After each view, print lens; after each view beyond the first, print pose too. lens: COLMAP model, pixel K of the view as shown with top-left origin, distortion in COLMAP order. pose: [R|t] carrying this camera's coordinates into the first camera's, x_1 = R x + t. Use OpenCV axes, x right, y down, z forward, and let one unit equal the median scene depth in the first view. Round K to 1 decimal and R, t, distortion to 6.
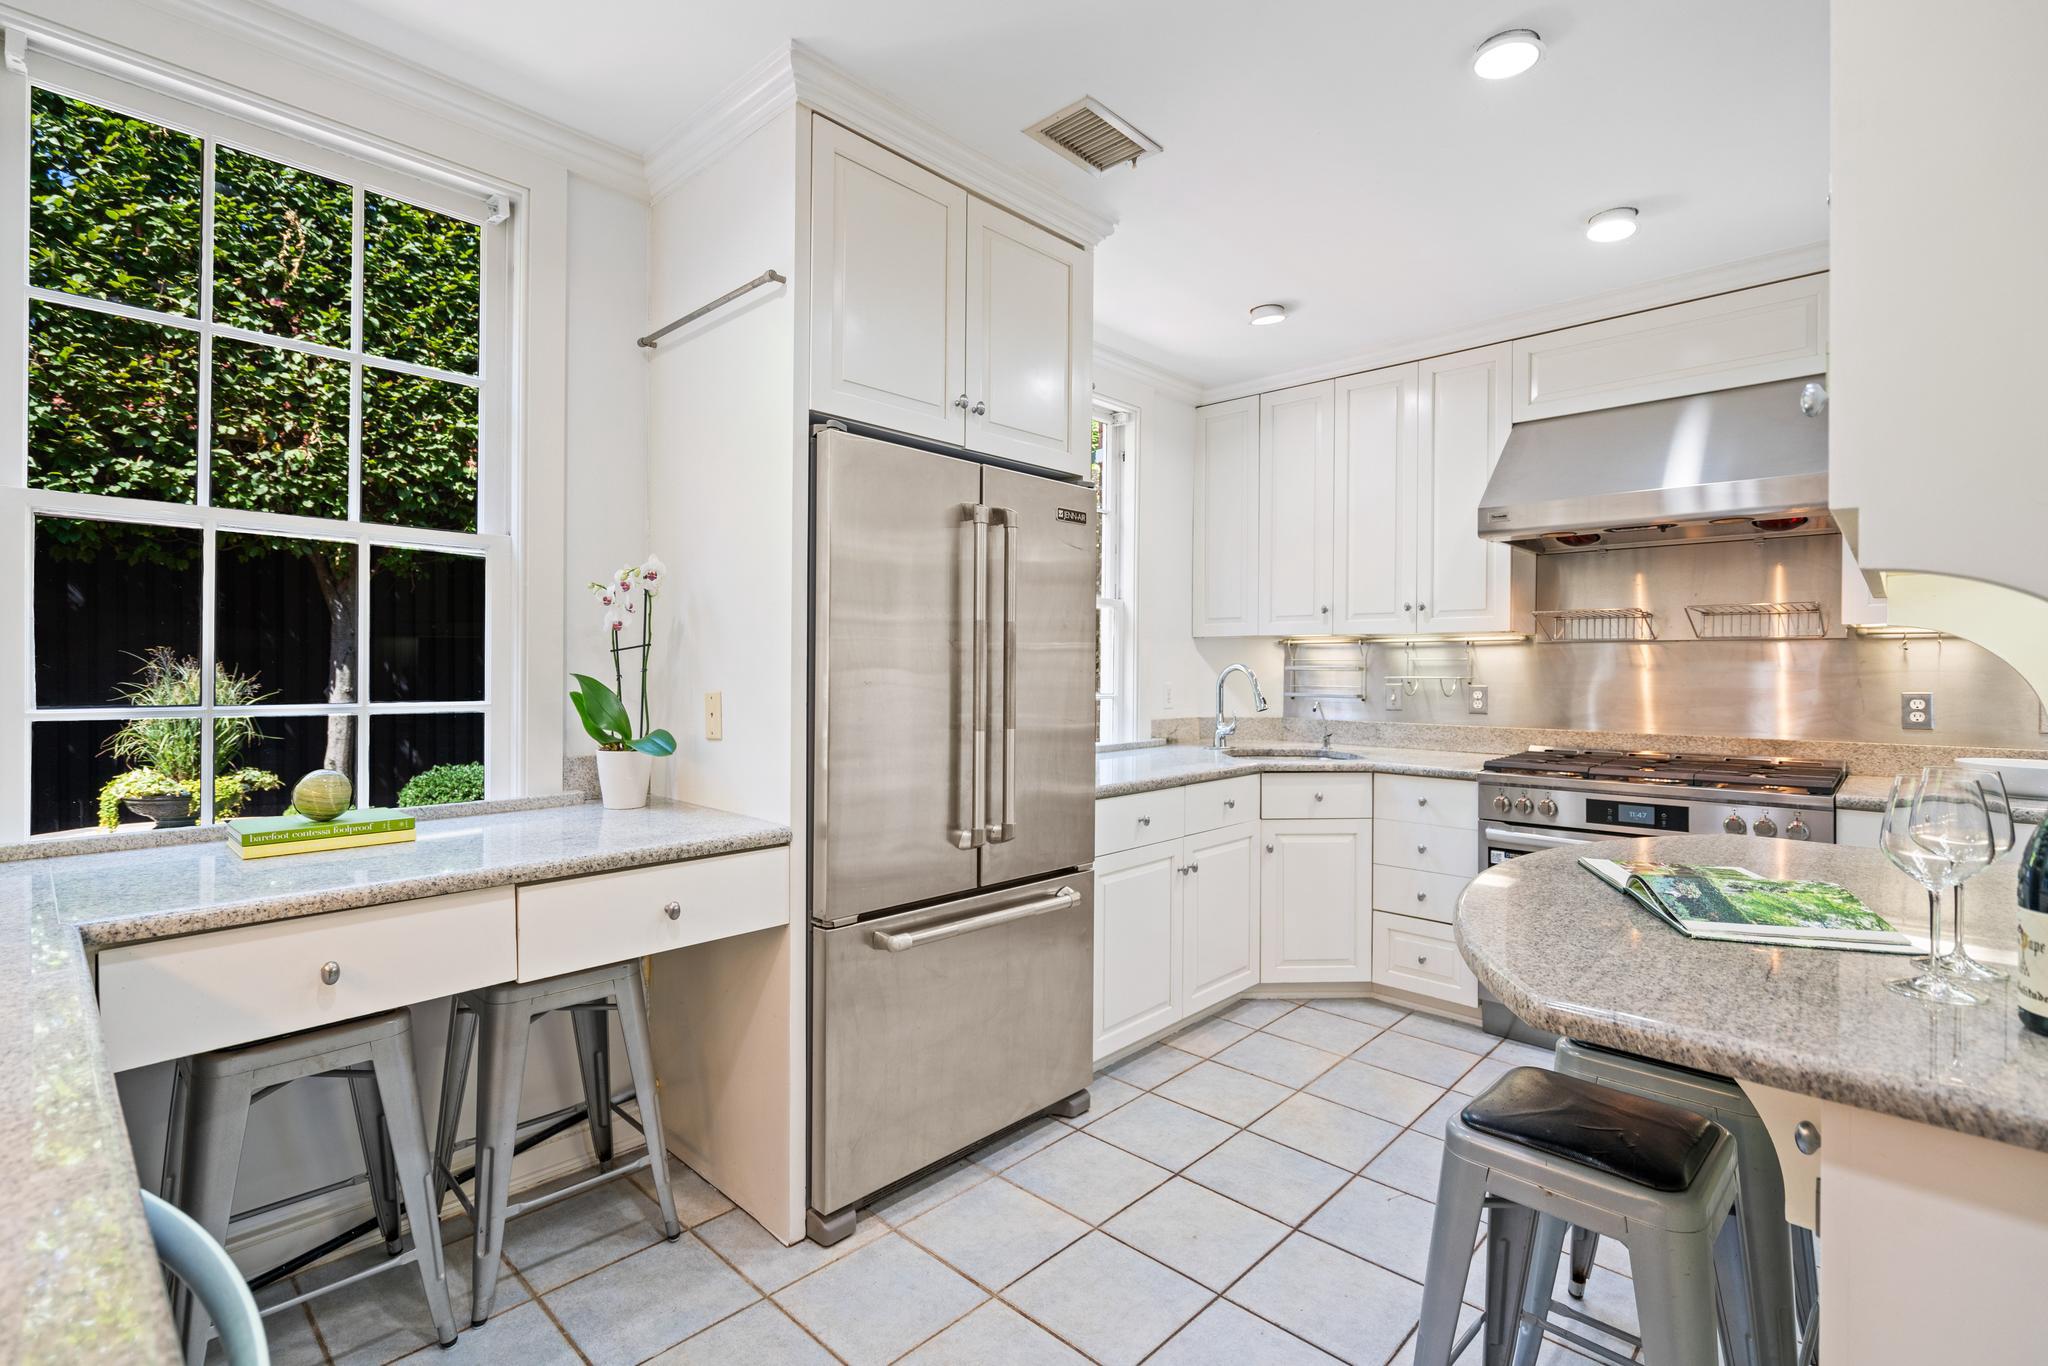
lens RADIAL K [[945.4, 0, 1023.6], [0, 945.4, 669.0], [0, 0, 1]] dist [-0.007736, 0.004973]
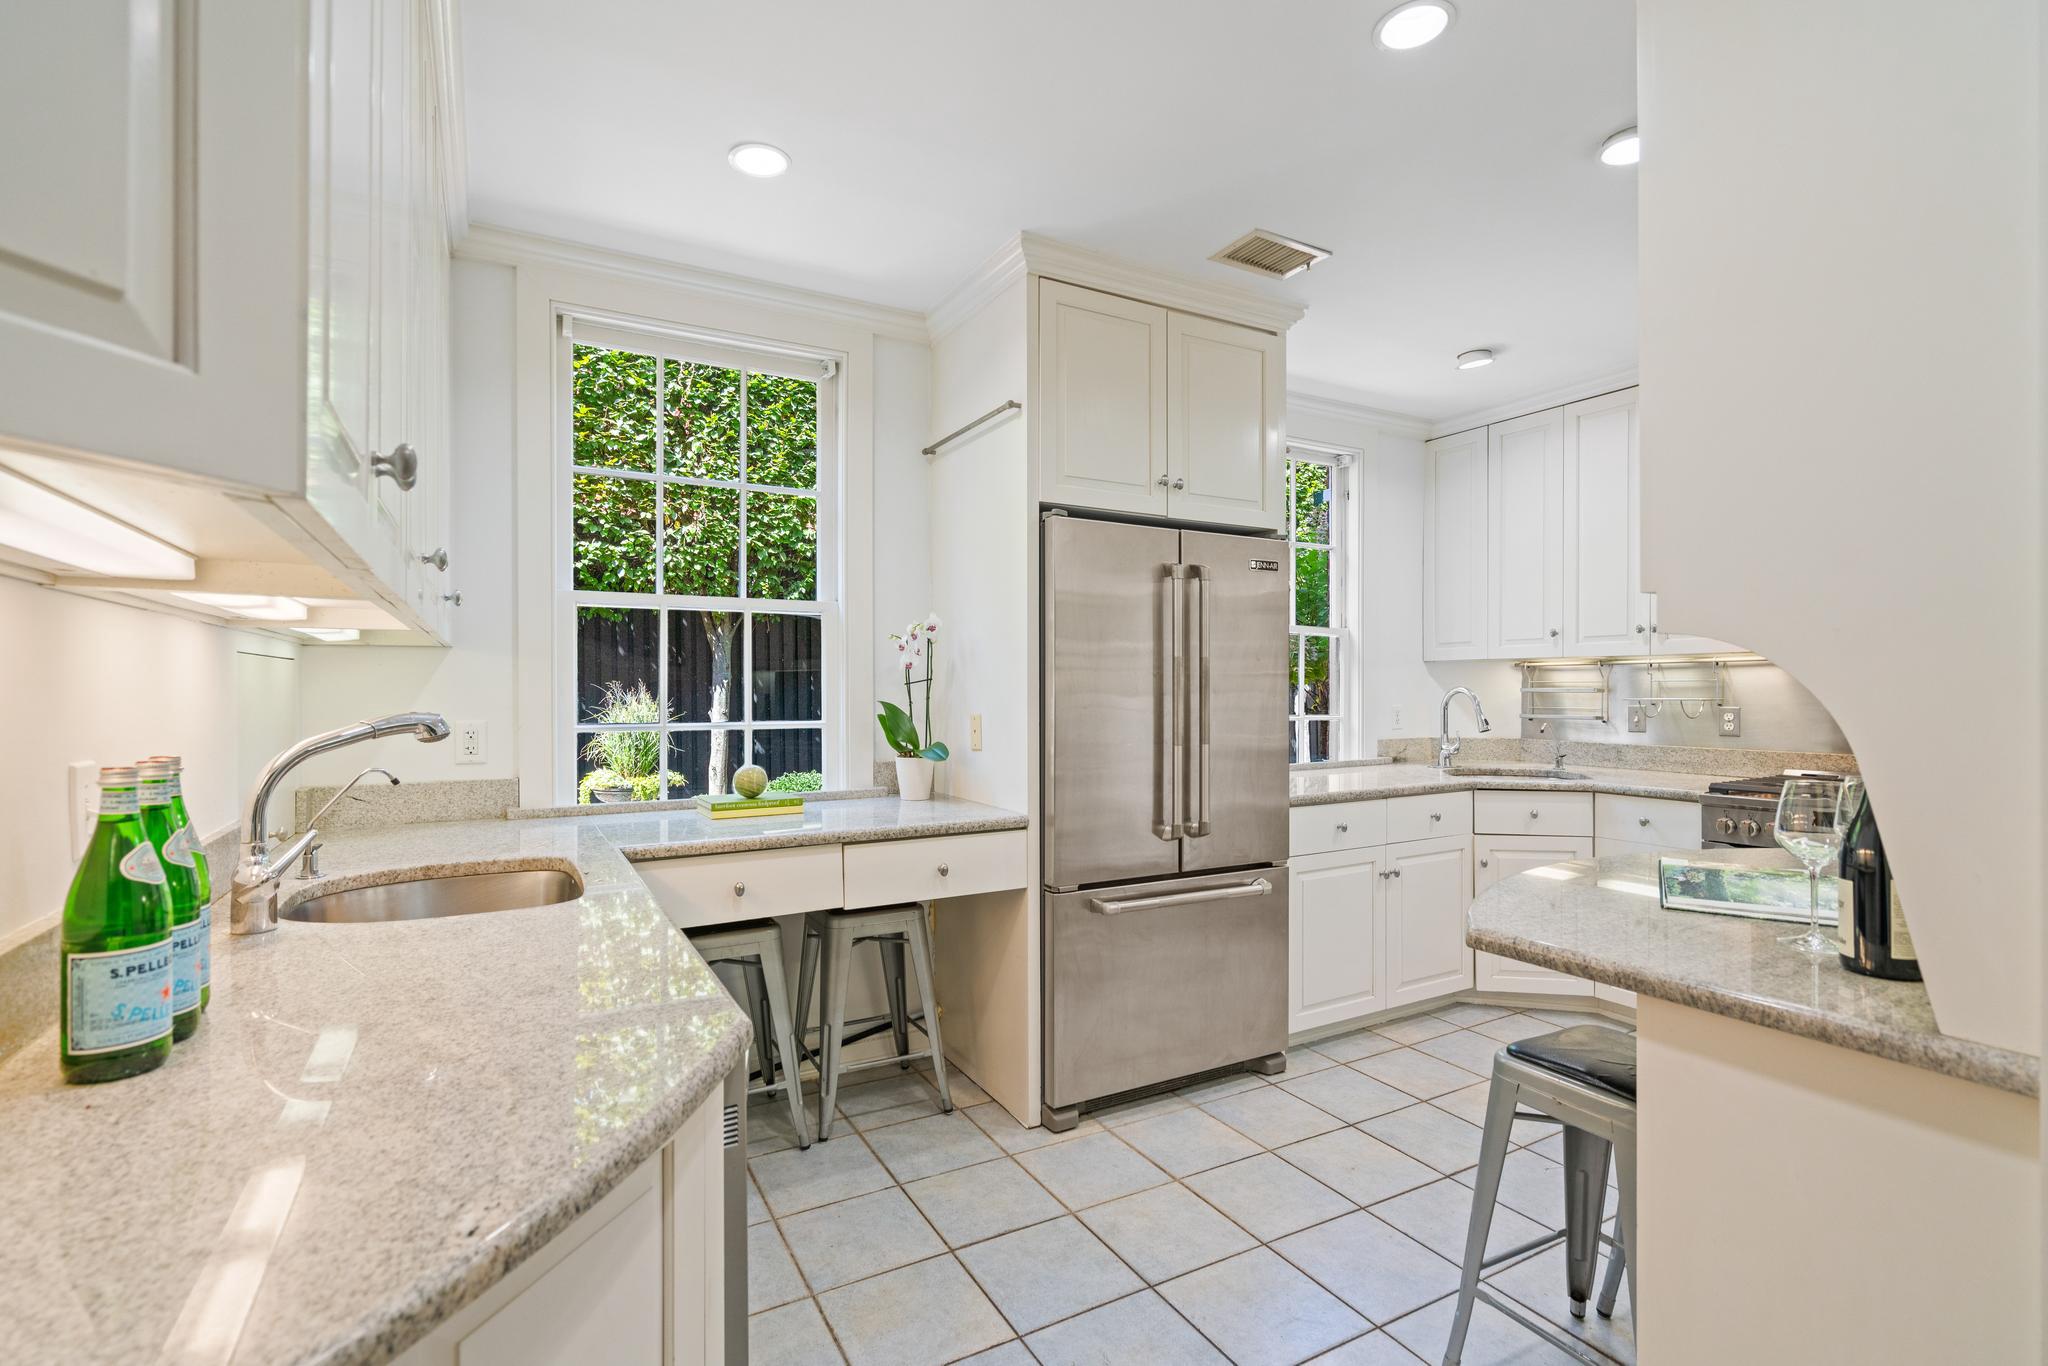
lens RADIAL K [[945.4, 0, 1026.6], [0, 945.4, 693.9], [0, 0, 1]] dist [-0.007736, 0.004973]
pose [[0.954440, -0.005741, -0.298347, 0.133444], [0.007181, 0.999967, 0.003729, -0.008724], [0.298316, -0.005701, 0.954450, -0.242449]]
